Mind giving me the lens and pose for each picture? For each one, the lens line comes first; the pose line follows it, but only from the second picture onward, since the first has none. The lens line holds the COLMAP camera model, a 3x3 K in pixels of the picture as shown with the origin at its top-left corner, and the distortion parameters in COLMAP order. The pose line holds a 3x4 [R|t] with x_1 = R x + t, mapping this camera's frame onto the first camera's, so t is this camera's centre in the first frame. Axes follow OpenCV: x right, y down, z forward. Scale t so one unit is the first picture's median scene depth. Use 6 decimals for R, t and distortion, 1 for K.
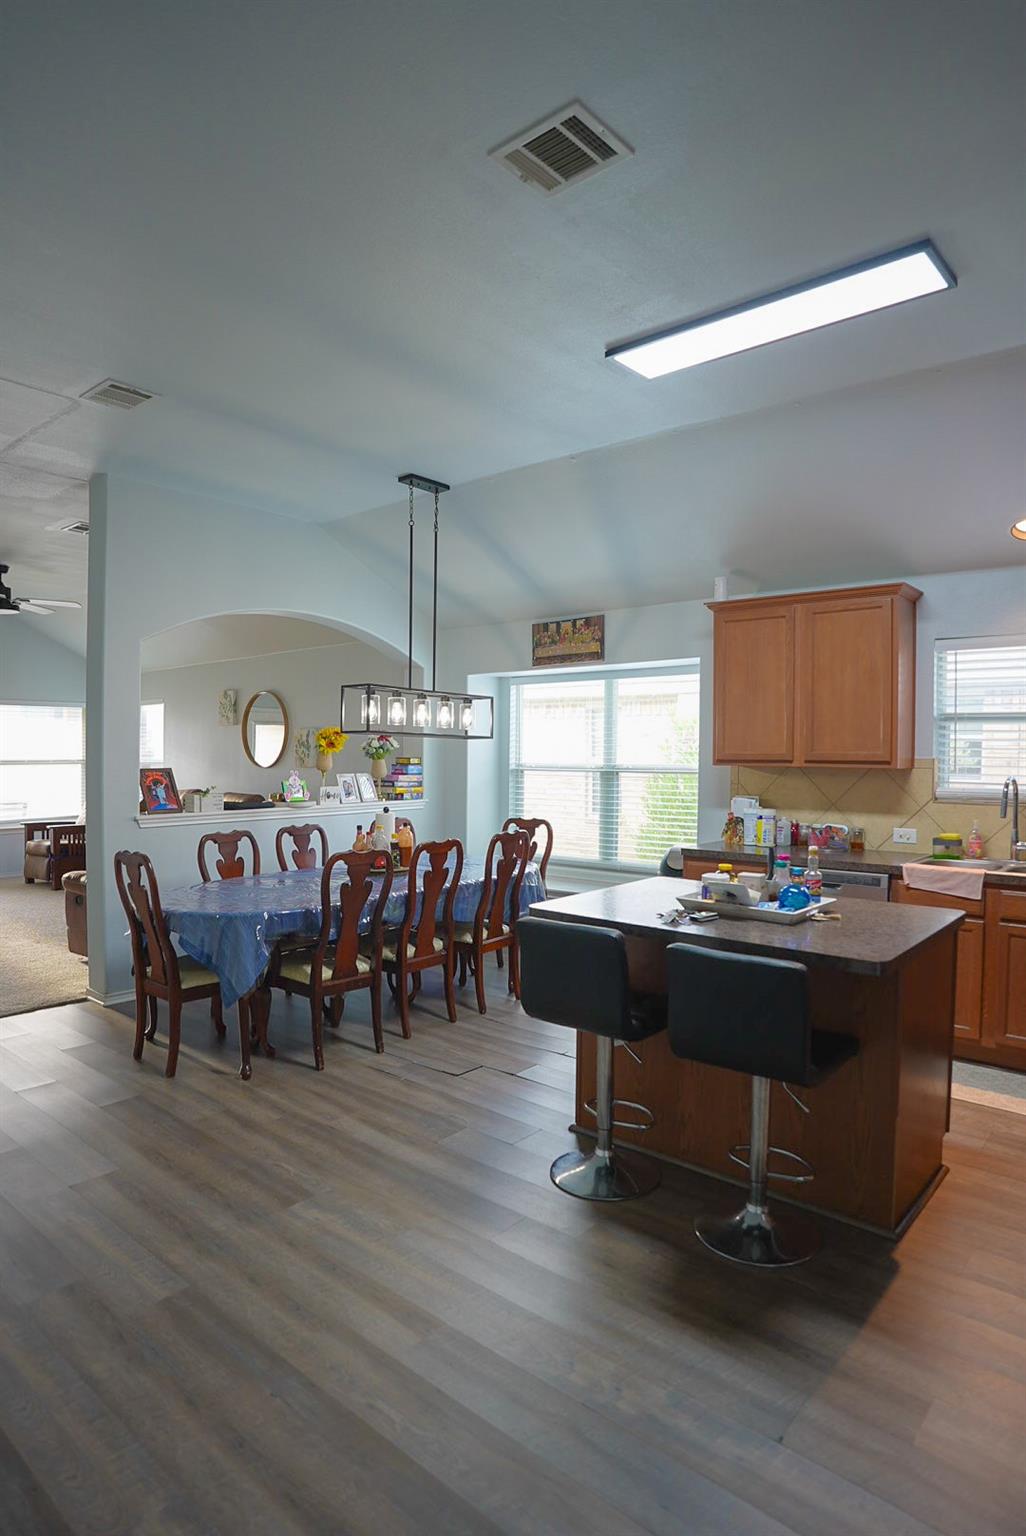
lens RADIAL K [[887.2, 0, 507.4], [0, 887.2, 777.5], [0, 0, 1]] dist [-0.100519, 0.050594]
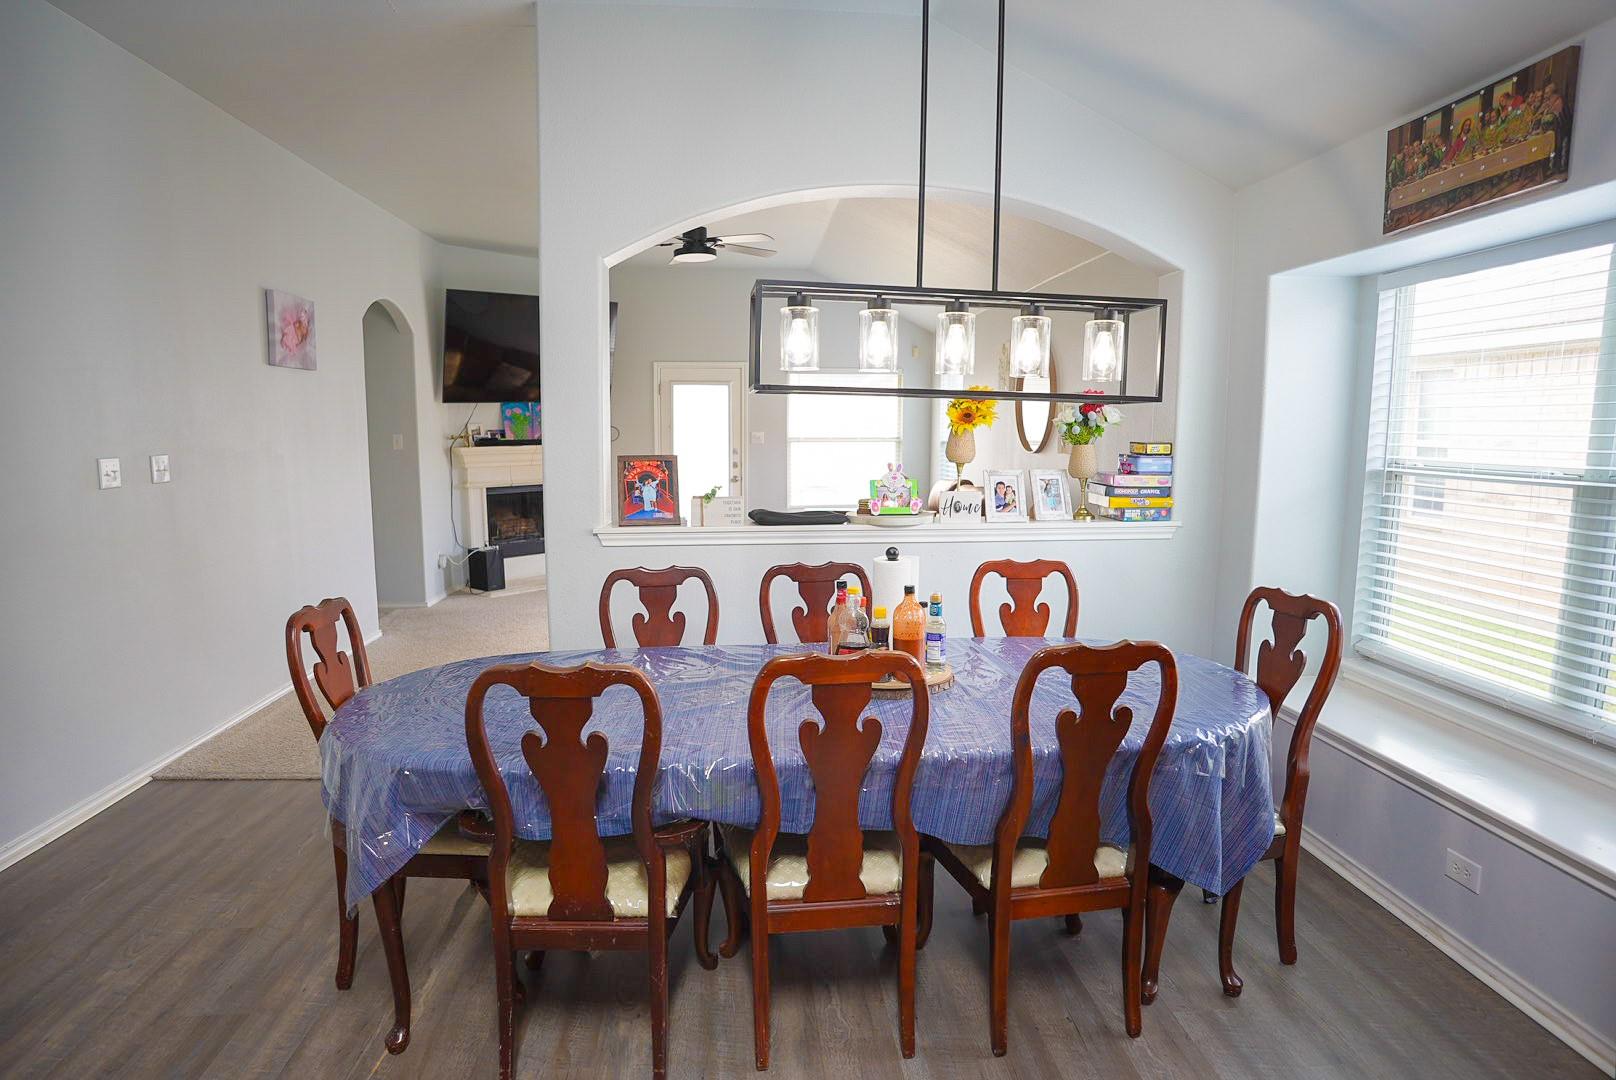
lens RADIAL K [[933.4, 0, 804.4], [0, 933.4, 547.5], [0, 0, 1]] dist [-0.100519, 0.050594]
pose [[0.710569, 0.090438, -0.697791, 0.175384], [-0.019887, 0.993891, 0.108564, -0.020114], [0.703346, -0.063265, 0.708027, 0.591989]]
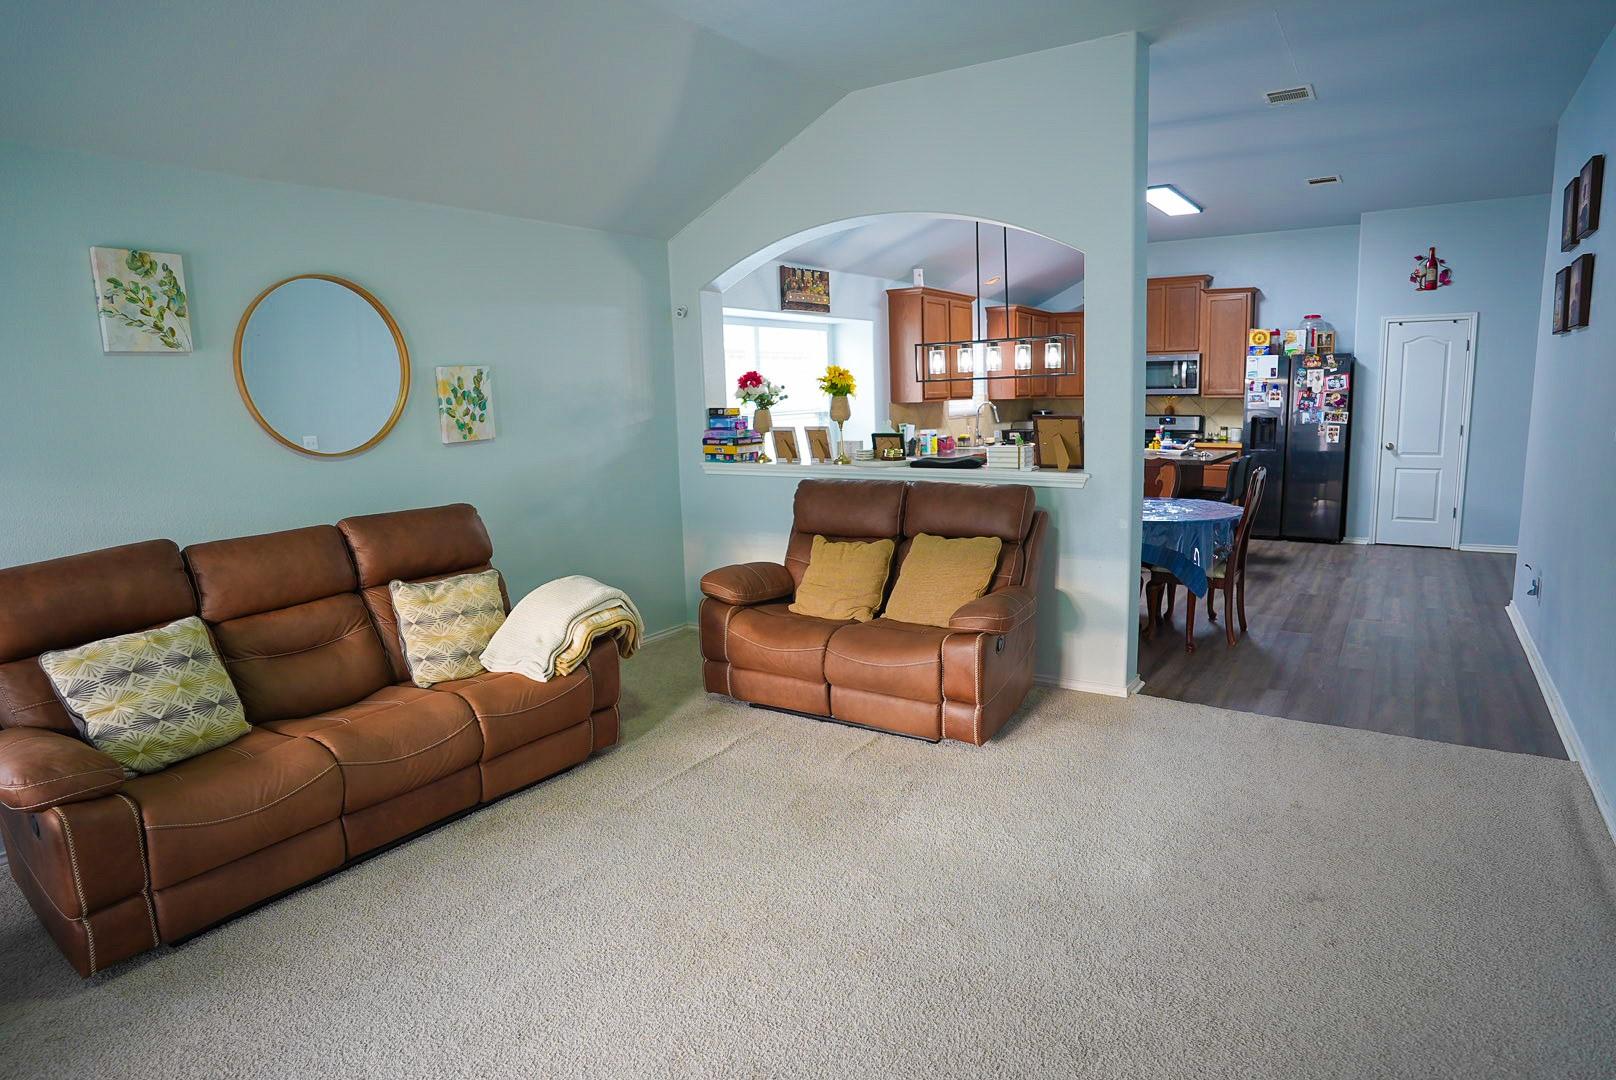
lens RADIAL K [[933.4, 0, 806.6], [0, 933.4, 553.8], [0, 0, 1]] dist [-0.100519, 0.050594]
pose [[-0.133625, -0.166885, 0.976880, -1.235274], [0.058023, 0.982711, 0.175819, -0.047049], [-0.989332, 0.080175, -0.121631, 1.357921]]
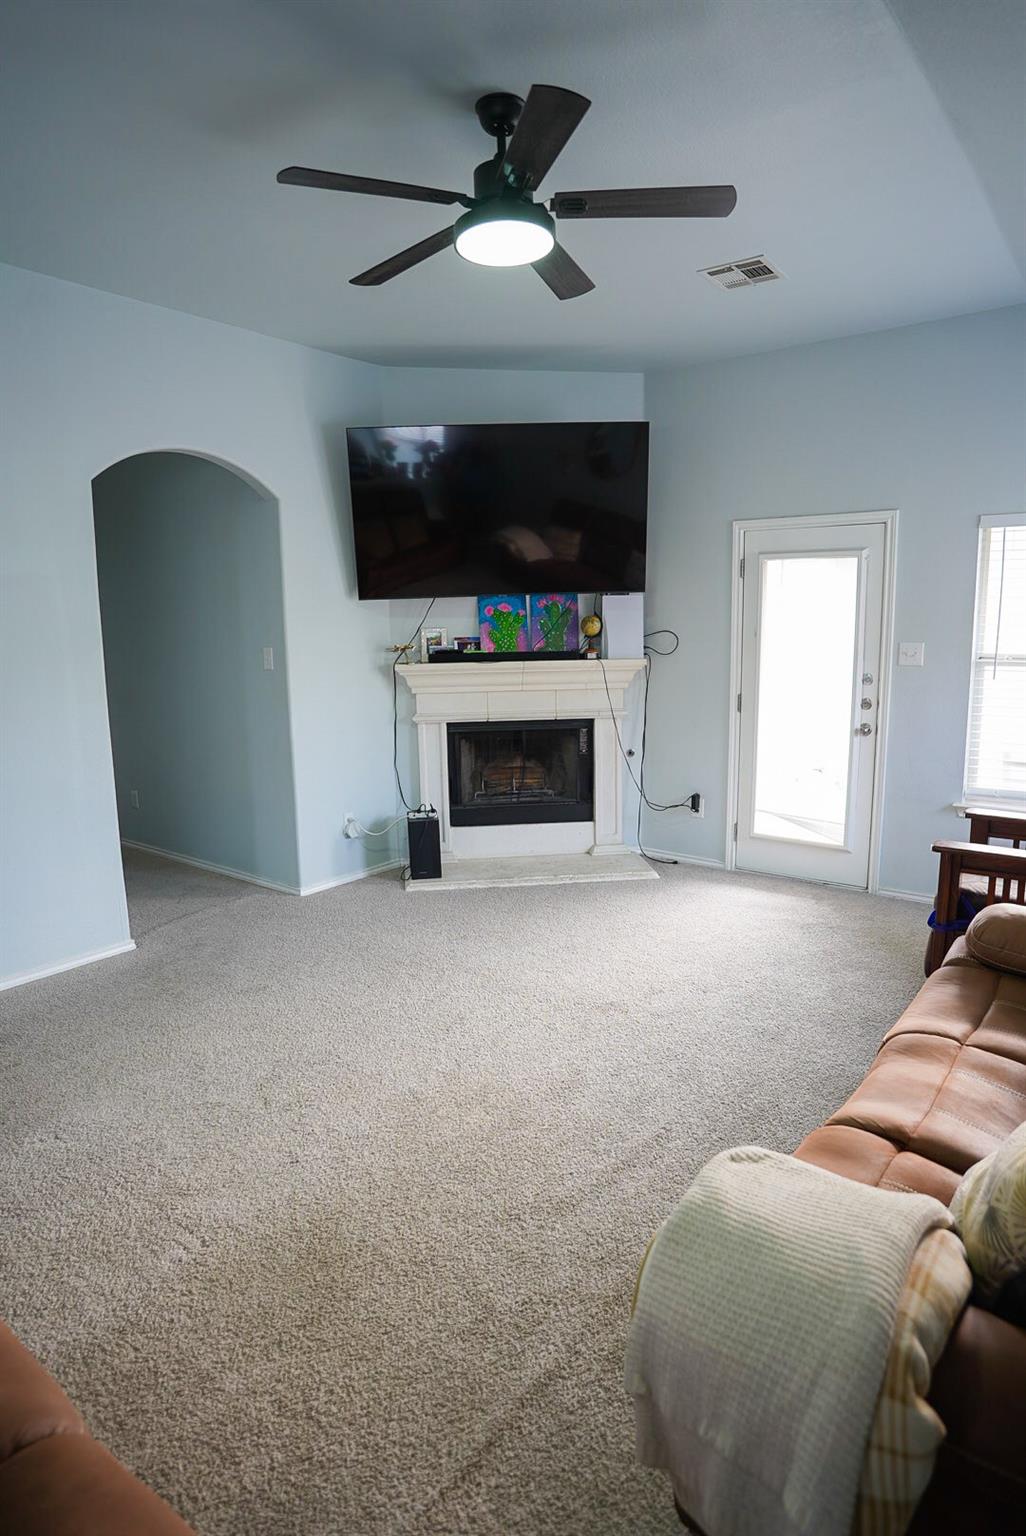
lens RADIAL K [[887.2, 0, 511.6], [0, 887.2, 770.3], [0, 0, 1]] dist [-0.100519, 0.050594]
pose [[0.052822, 0.165655, -0.984768, -0.294707], [-0.014942, 0.986166, 0.165088, -0.057108], [0.998492, 0.005994, 0.054566, 1.358259]]
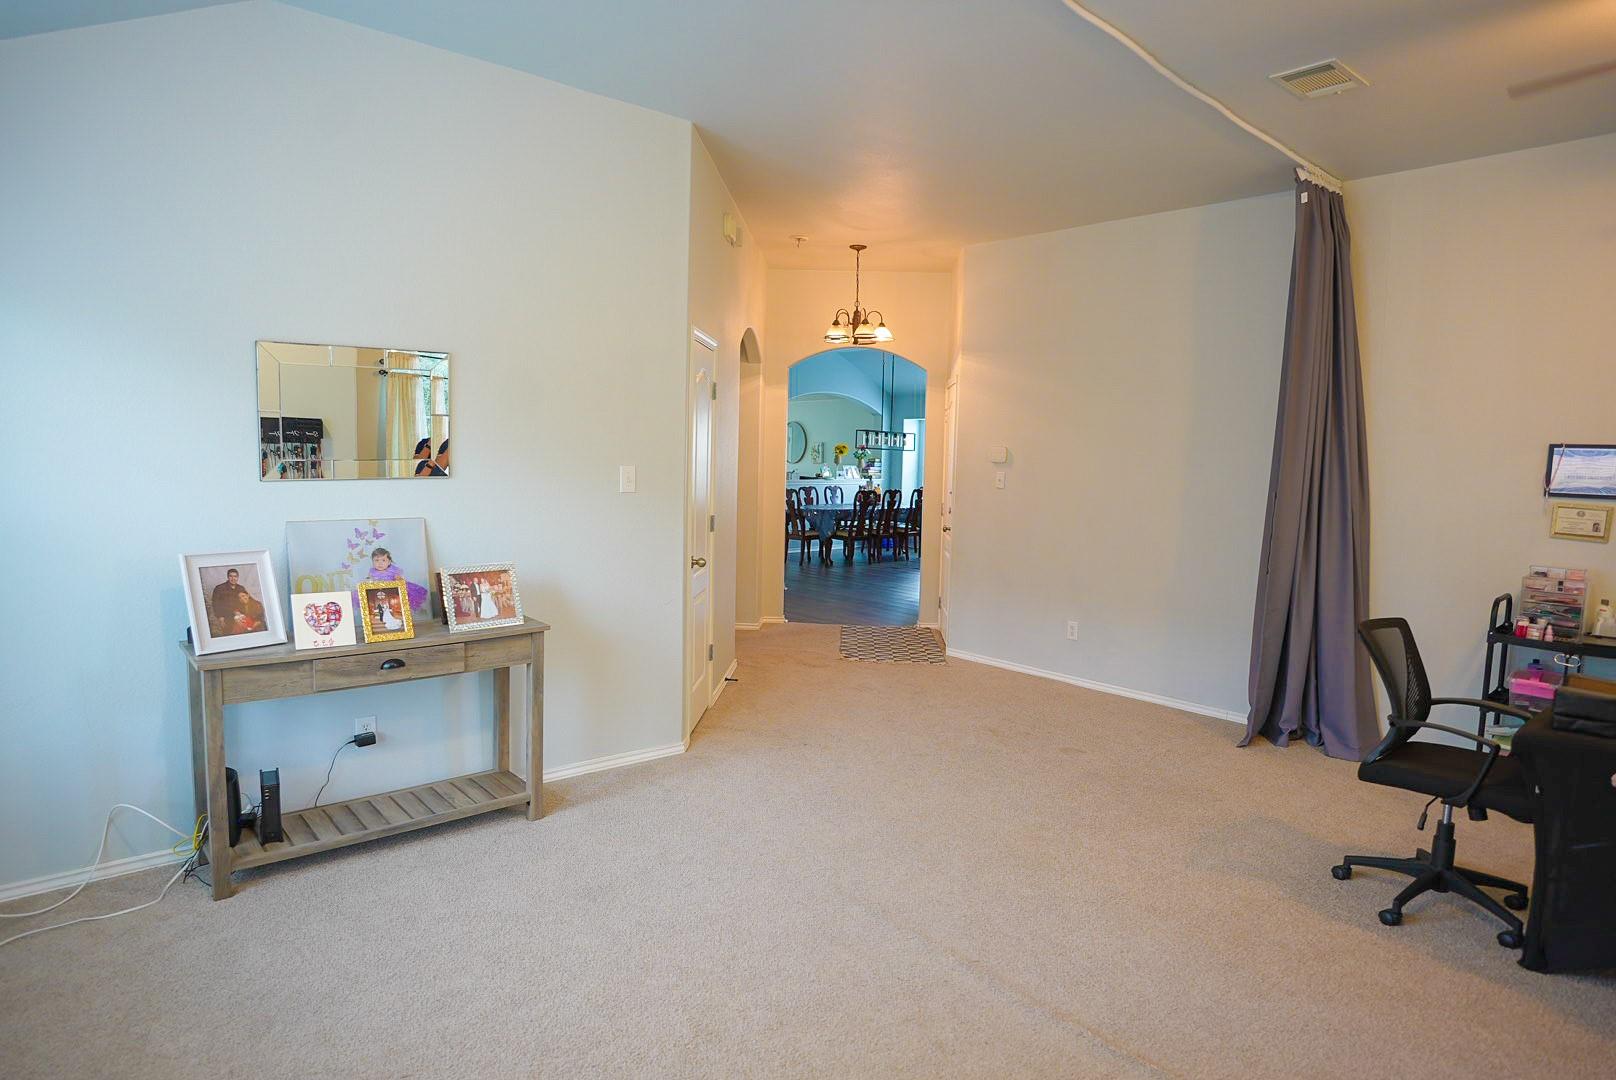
lens RADIAL K [[933.4, 0, 809.1], [0, 933.4, 537.7], [0, 0, 1]] dist [-0.100519, 0.050594]
pose [[0.990644, 0.029180, -0.133314, 0.043590], [-0.021510, 0.998049, 0.058613, 0.048421], [0.134765, -0.055197, 0.989339, -1.561199]]
